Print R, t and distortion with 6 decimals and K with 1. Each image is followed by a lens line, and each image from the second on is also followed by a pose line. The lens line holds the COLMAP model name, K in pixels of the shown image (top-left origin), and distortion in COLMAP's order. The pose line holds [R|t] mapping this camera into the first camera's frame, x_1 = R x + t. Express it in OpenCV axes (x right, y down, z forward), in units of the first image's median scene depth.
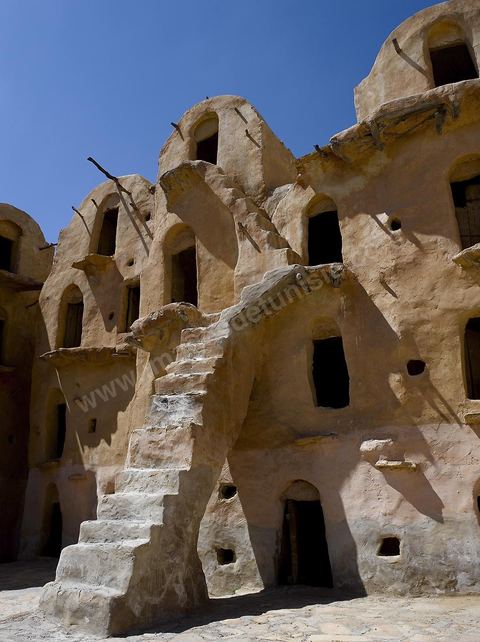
lens RADIAL K [[521.1, 0, 245.9], [0, 521.1, 322.5], [0, 0, 1]] dist [-0.087375, 0.073801]
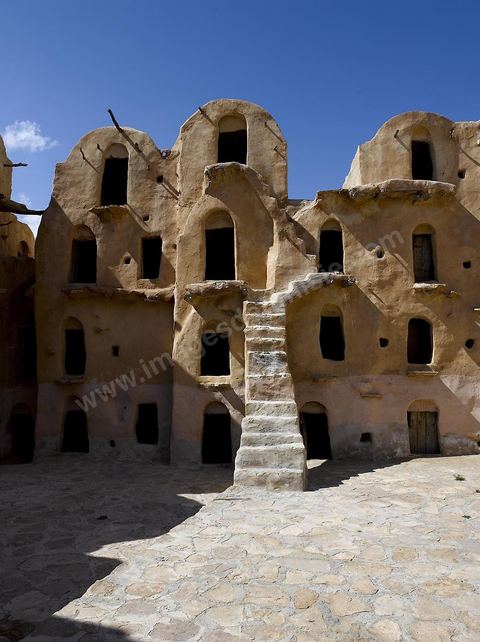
lens RADIAL K [[541.5, 0, 241.6], [0, 541.5, 317.2], [0, 0, 1]] dist [-0.065996, 0.007617]
pose [[0.864166, 0.058826, 0.499757, -1.031827], [-0.170075, 0.968843, 0.180049, -0.250553], [-0.473594, -0.240588, 0.847246, -0.333098]]
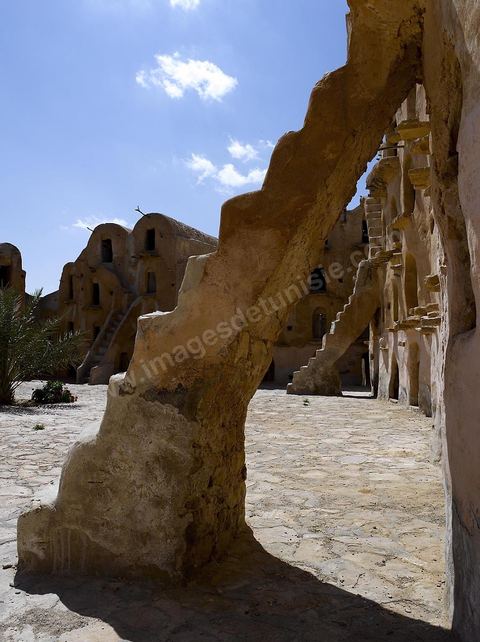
lens RADIAL K [[521.1, 0, 240.4], [0, 521.1, 319.3], [0, 0, 1]] dist [-0.087375, 0.073801]
pose [[0.379742, -0.040885, -0.924189, 2.090947], [0.284869, 0.955646, 0.074774, -0.201364], [0.880140, -0.291667, 0.374545, -0.393562]]
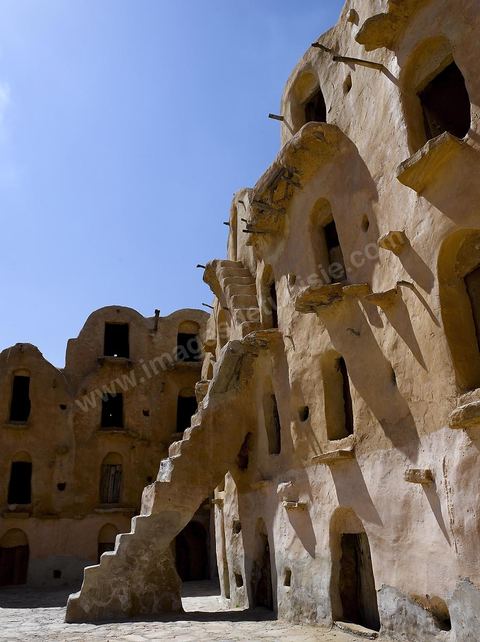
lens RADIAL K [[521.1, 0, 240.2], [0, 521.1, 323.3], [0, 0, 1]] dist [-0.087375, 0.073801]
pose [[0.744569, -0.260407, -0.614659, 0.939416], [0.239130, 0.963715, -0.118617, -0.000228], [0.623245, -0.058666, 0.779823, 0.066810]]
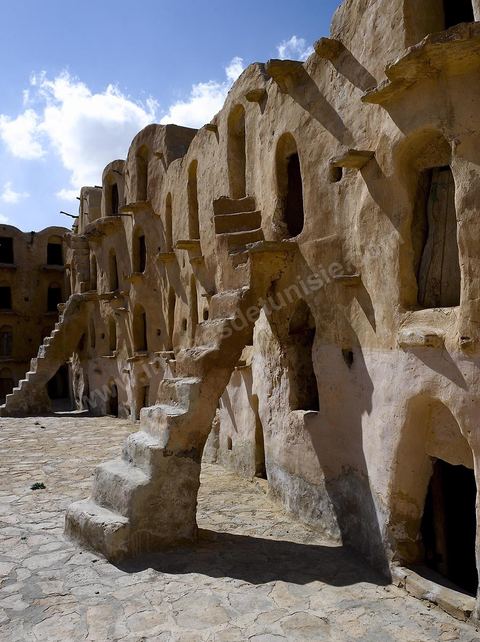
lens RADIAL K [[521.1, 0, 248.9], [0, 521.1, 320.3], [0, 0, 1]] dist [-0.087375, 0.073801]
pose [[0.890165, -0.029974, -0.454652, 2.160602], [0.158290, 0.956028, 0.246888, -0.517167], [0.427260, -0.291738, 0.855767, -0.904532]]
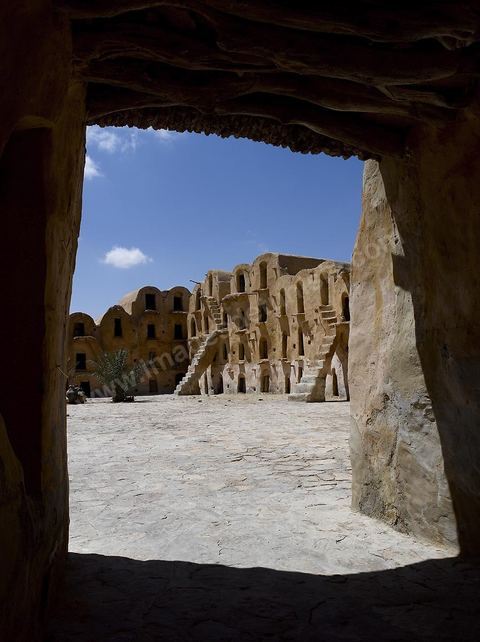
lens RADIAL K [[521.1, 0, 241.5], [0, 521.1, 321.8], [0, 0, 1]] dist [-0.087375, 0.073801]
pose [[0.873425, -0.052733, -0.484096, 2.833296], [0.169642, 0.964795, 0.200979, -1.199459], [0.456455, -0.257663, 0.851621, -3.175097]]
